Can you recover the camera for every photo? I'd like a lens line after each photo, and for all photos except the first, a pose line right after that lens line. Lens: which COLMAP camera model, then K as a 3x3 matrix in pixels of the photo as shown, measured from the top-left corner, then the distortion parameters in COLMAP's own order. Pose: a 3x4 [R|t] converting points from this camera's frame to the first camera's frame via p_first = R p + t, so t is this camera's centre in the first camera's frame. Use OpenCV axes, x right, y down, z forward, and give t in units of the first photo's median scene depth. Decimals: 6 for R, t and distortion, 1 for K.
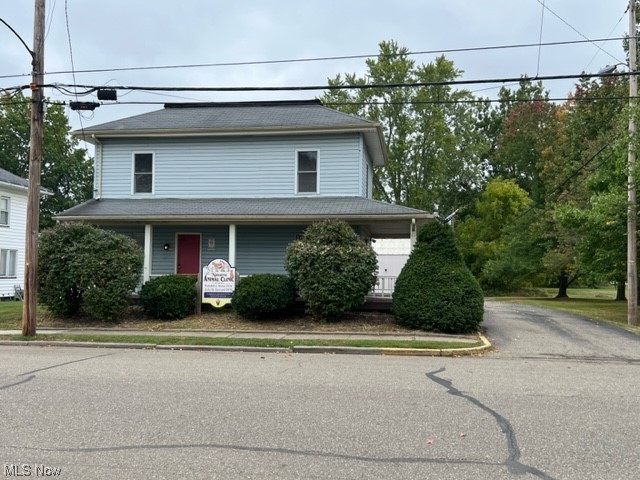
lens RADIAL K [[582.1, 0, 321.4], [0, 582.1, 241.3], [0, 0, 1]] dist [0.061067, 0.000000]
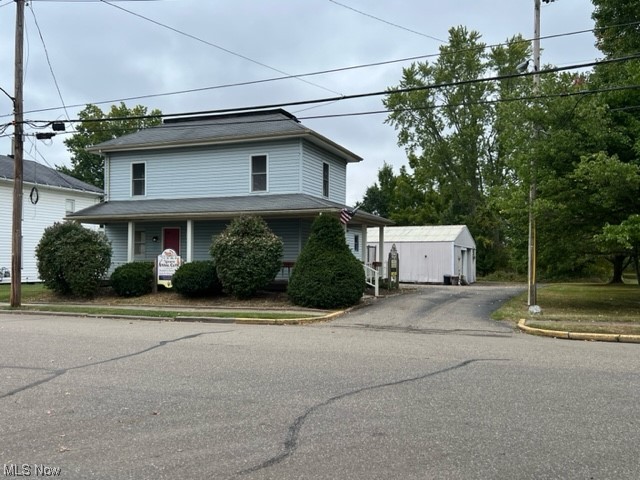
lens RADIAL K [[582.1, 0, 318.8], [0, 582.1, 239.3], [0, 0, 1]] dist [0.061067, 0.000000]
pose [[0.973998, -0.015187, -0.226046, 0.435141], [0.019492, 0.999668, 0.016823, -0.004918], [0.225715, -0.020792, 0.973971, -0.147253]]
